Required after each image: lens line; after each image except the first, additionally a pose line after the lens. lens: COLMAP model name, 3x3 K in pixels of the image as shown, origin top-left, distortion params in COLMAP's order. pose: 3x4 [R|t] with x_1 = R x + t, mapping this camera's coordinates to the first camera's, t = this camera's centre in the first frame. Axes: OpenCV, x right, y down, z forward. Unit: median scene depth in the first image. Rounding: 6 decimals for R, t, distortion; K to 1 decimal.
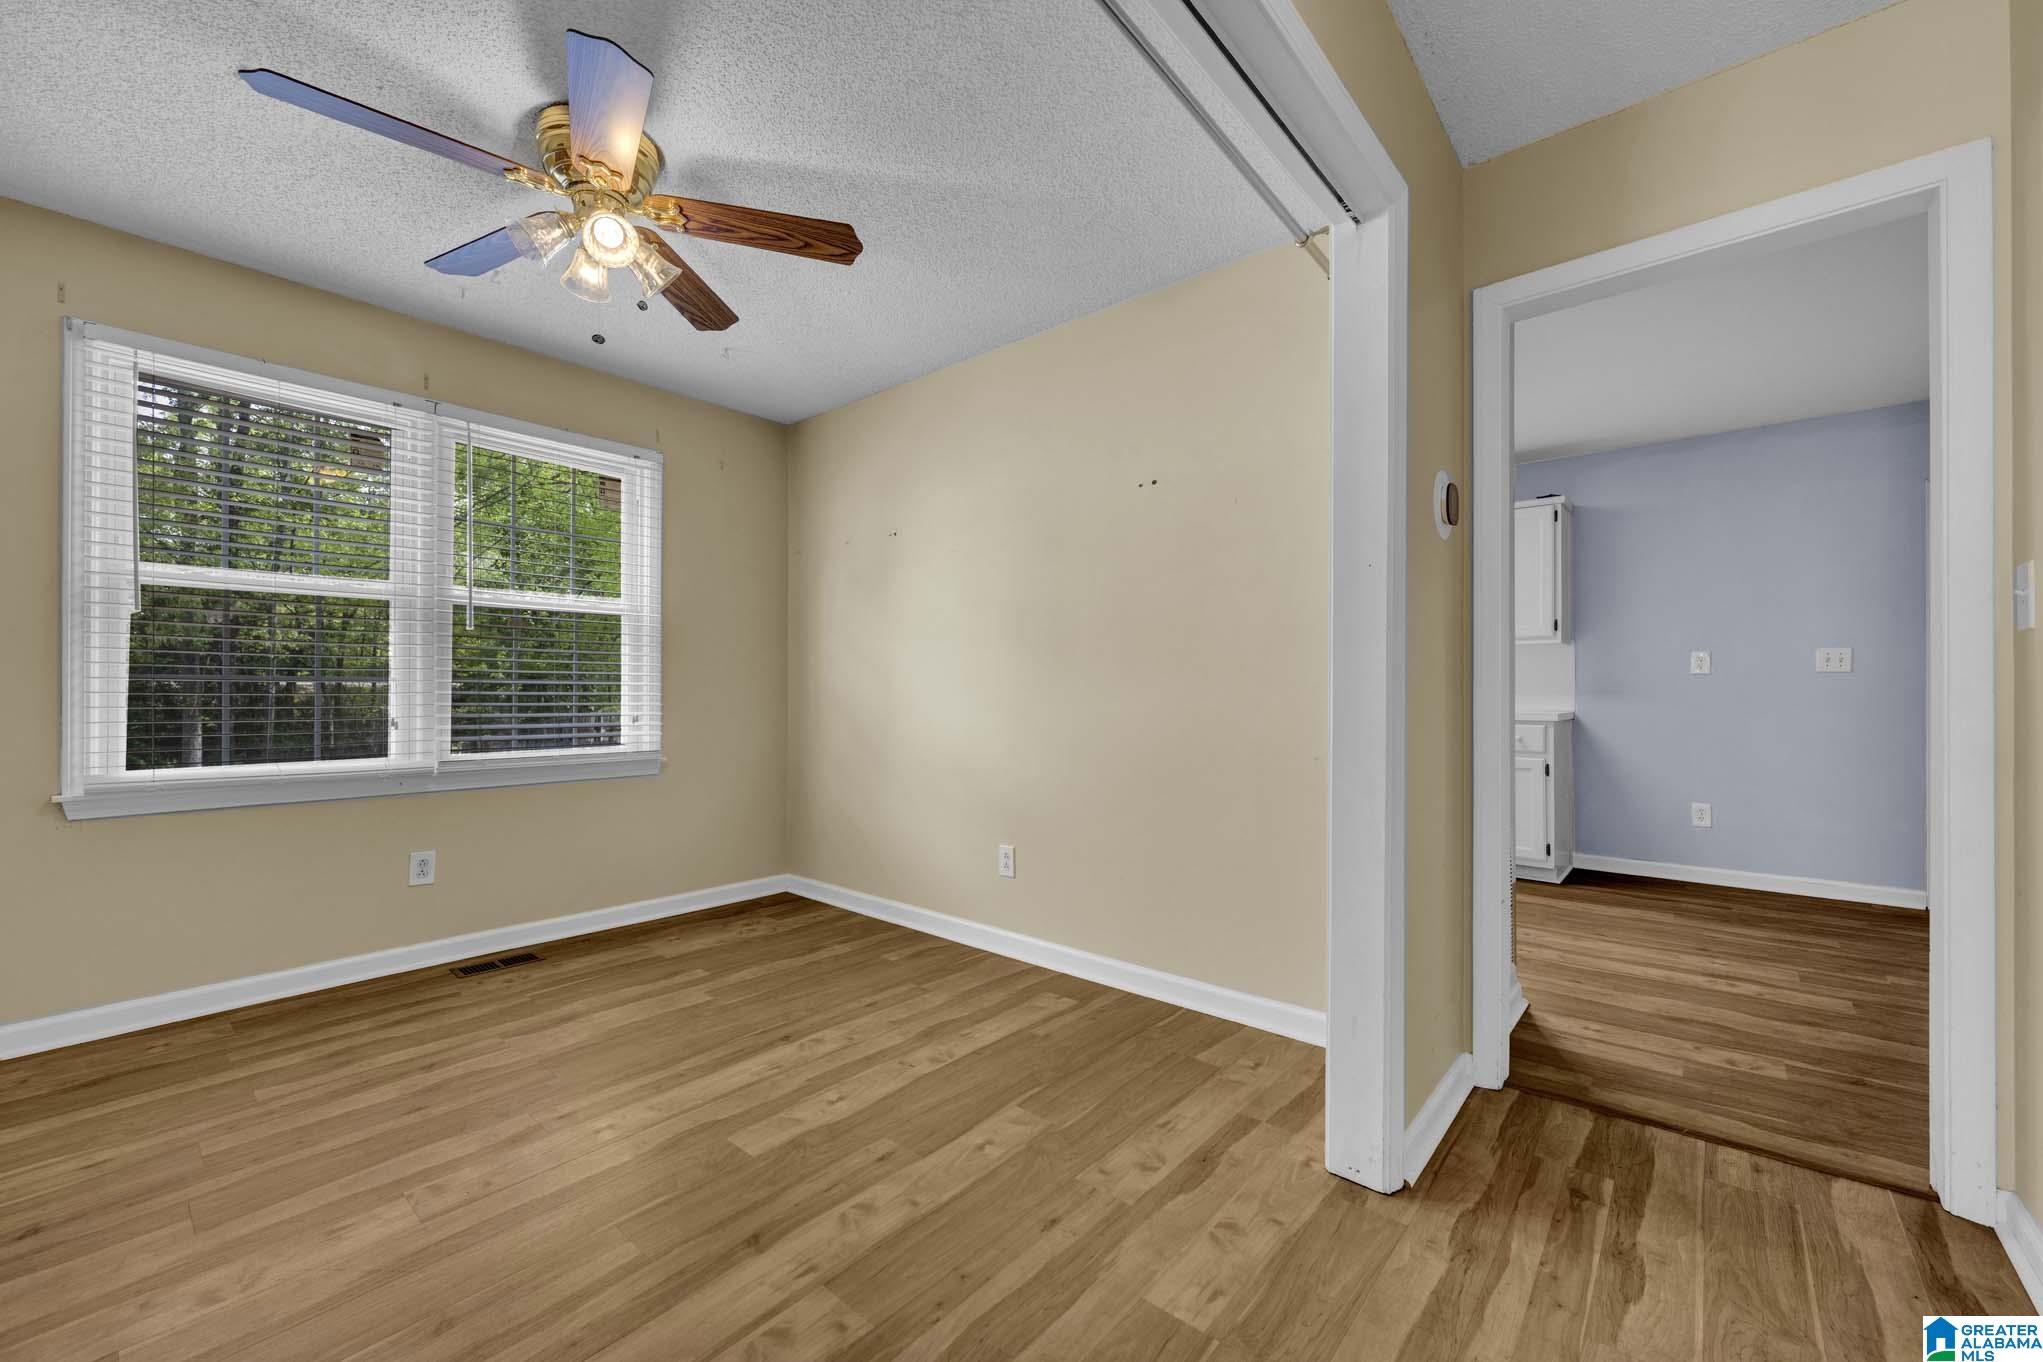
lens RADIAL K [[805.8, 0, 1020.8], [0, 805.8, 687.6], [0, 0, 1]] dist [0.000926, 0.000038]
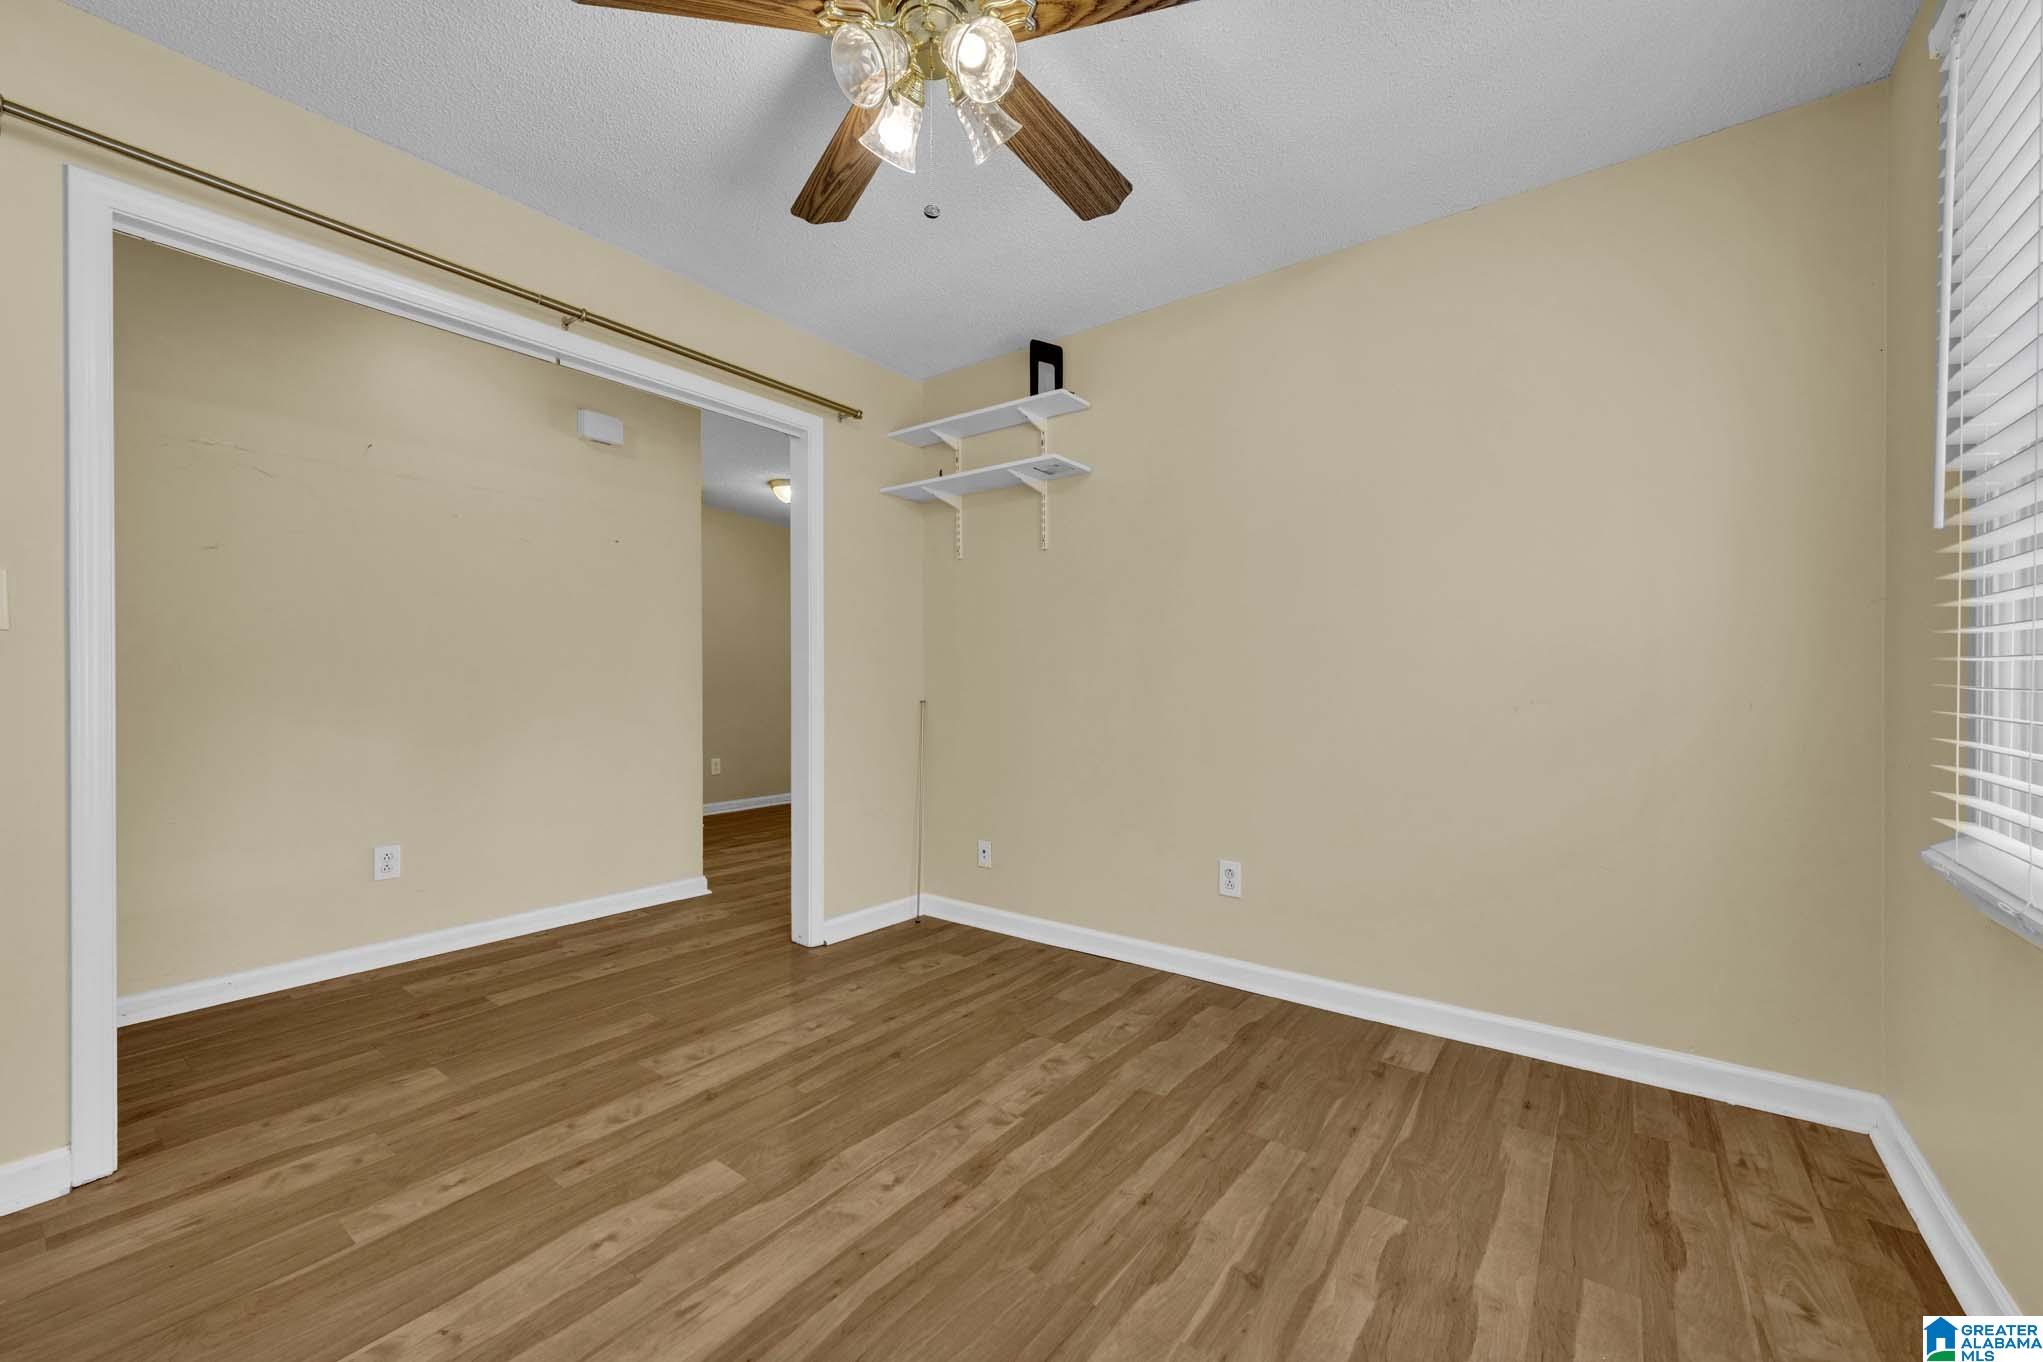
lens RADIAL K [[805.8, 0, 1022.3], [0, 805.8, 681.5], [0, 0, 1]] dist [0.000926, 0.000038]
pose [[-0.997343, -0.000033, -0.072846, -0.622661], [0.000509, 0.999972, -0.007418, 0.009050], [0.072844, -0.007436, -0.997316, 1.977814]]
